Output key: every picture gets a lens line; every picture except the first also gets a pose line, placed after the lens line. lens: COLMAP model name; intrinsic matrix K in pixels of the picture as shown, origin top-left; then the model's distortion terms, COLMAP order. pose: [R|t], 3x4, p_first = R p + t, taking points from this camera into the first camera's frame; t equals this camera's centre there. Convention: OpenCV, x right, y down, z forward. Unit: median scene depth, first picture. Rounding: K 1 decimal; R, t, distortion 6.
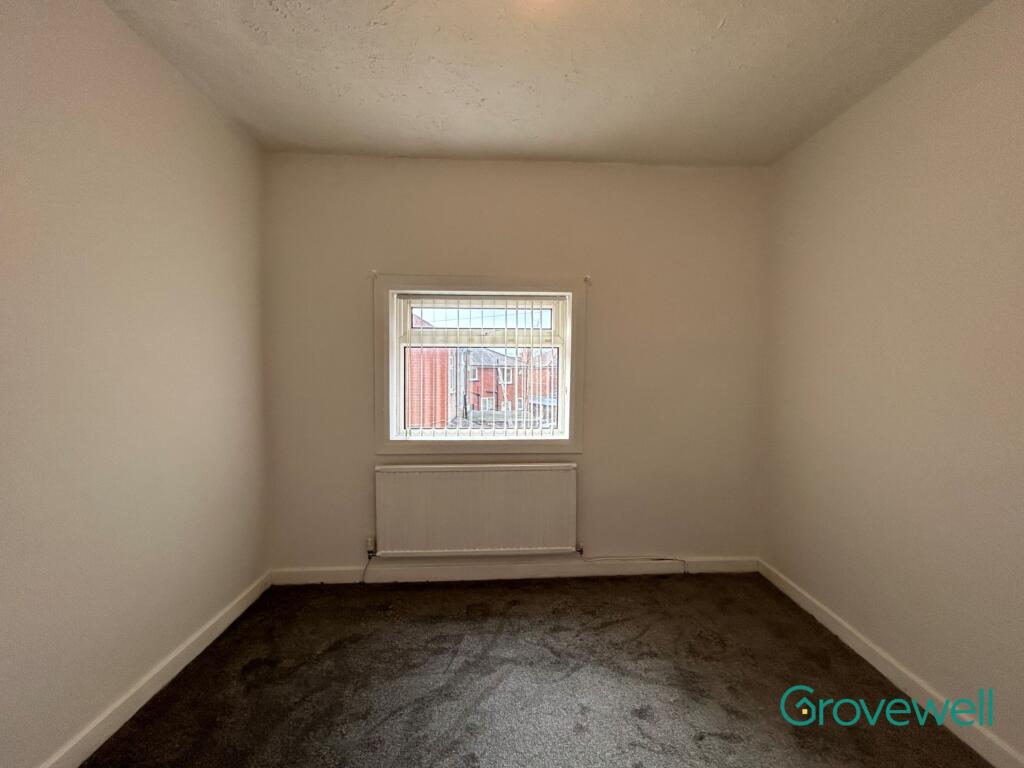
lens RADIAL K [[416.6, 0, 513.6], [0, 416.6, 382.2], [0, 0, 1]] dist [0.000748, 0.000263]
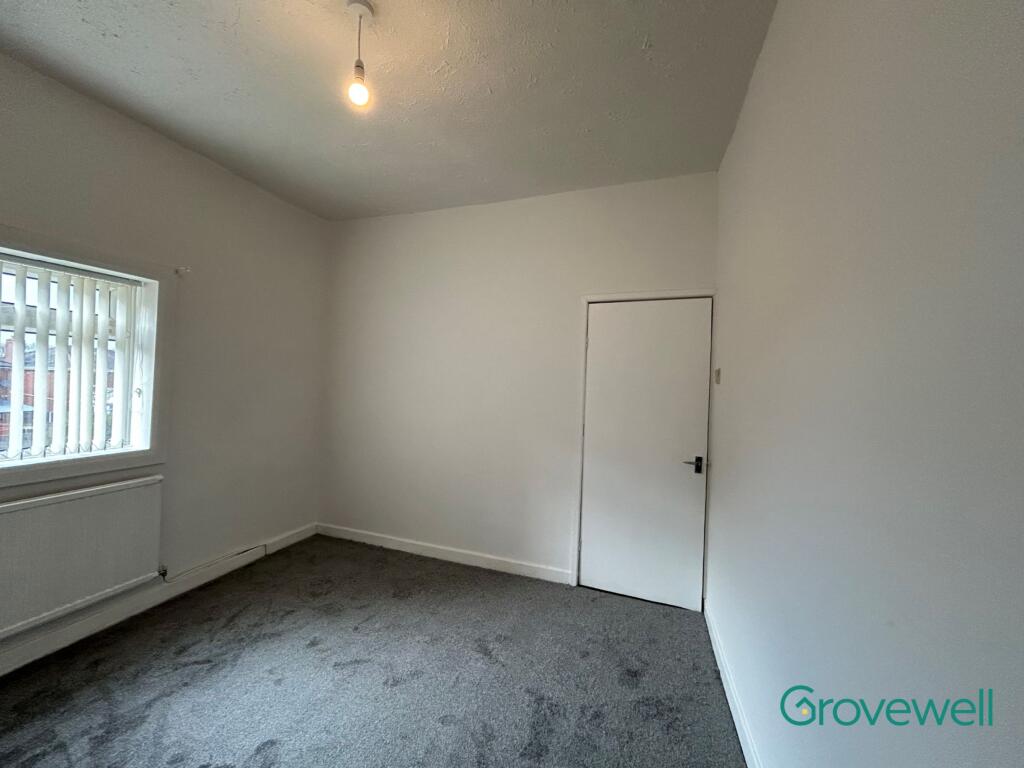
lens RADIAL K [[416.6, 0, 513.6], [0, 416.6, 382.2], [0, 0, 1]] dist [0.000748, 0.000263]
pose [[0.341021, 0.015379, 0.939930, -0.461166], [-0.001531, 0.999874, -0.015805, 0.011714], [-0.940054, 0.003951, 0.341002, -0.006065]]
